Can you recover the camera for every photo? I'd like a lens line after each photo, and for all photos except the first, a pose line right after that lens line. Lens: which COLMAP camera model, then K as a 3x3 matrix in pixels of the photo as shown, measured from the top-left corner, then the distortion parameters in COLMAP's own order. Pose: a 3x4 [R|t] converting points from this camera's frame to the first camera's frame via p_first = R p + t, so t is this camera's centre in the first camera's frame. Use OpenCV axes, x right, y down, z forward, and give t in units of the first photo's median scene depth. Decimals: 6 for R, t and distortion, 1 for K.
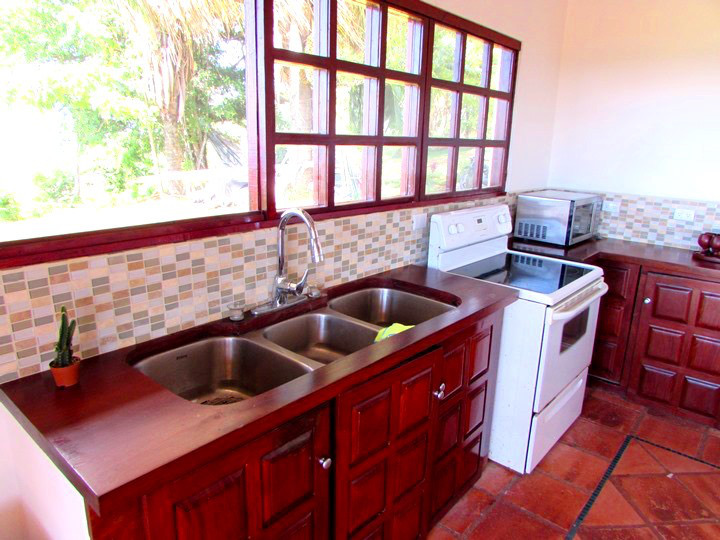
lens RADIAL K [[513.0, 0, 360.0], [0, 513.0, 270.0], [0, 0, 1]] dist [-0.026617, 0.009270]
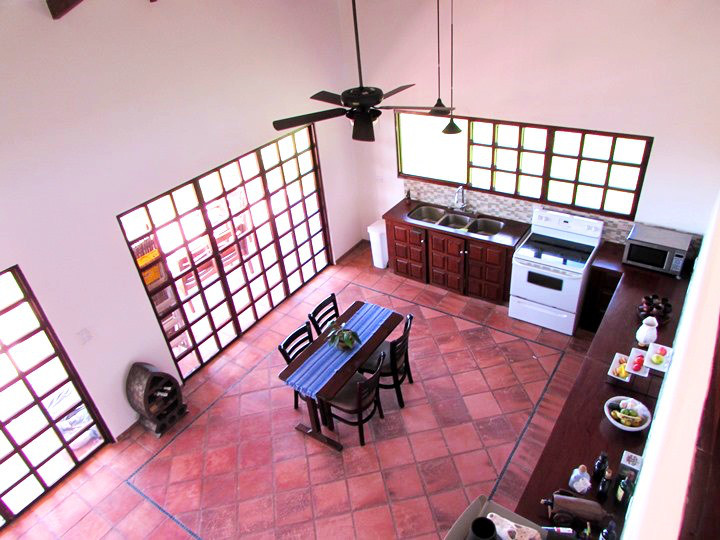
lens RADIAL K [[493.0, 0, 360.0], [0, 493.0, 270.0], [0, 0, 1]] dist [-0.035043, 0.000303]
pose [[0.081203, 0.510272, -0.856171, 2.600539], [-0.161781, 0.854364, 0.493852, -1.025887], [0.983480, 0.098410, 0.151929, -0.145017]]
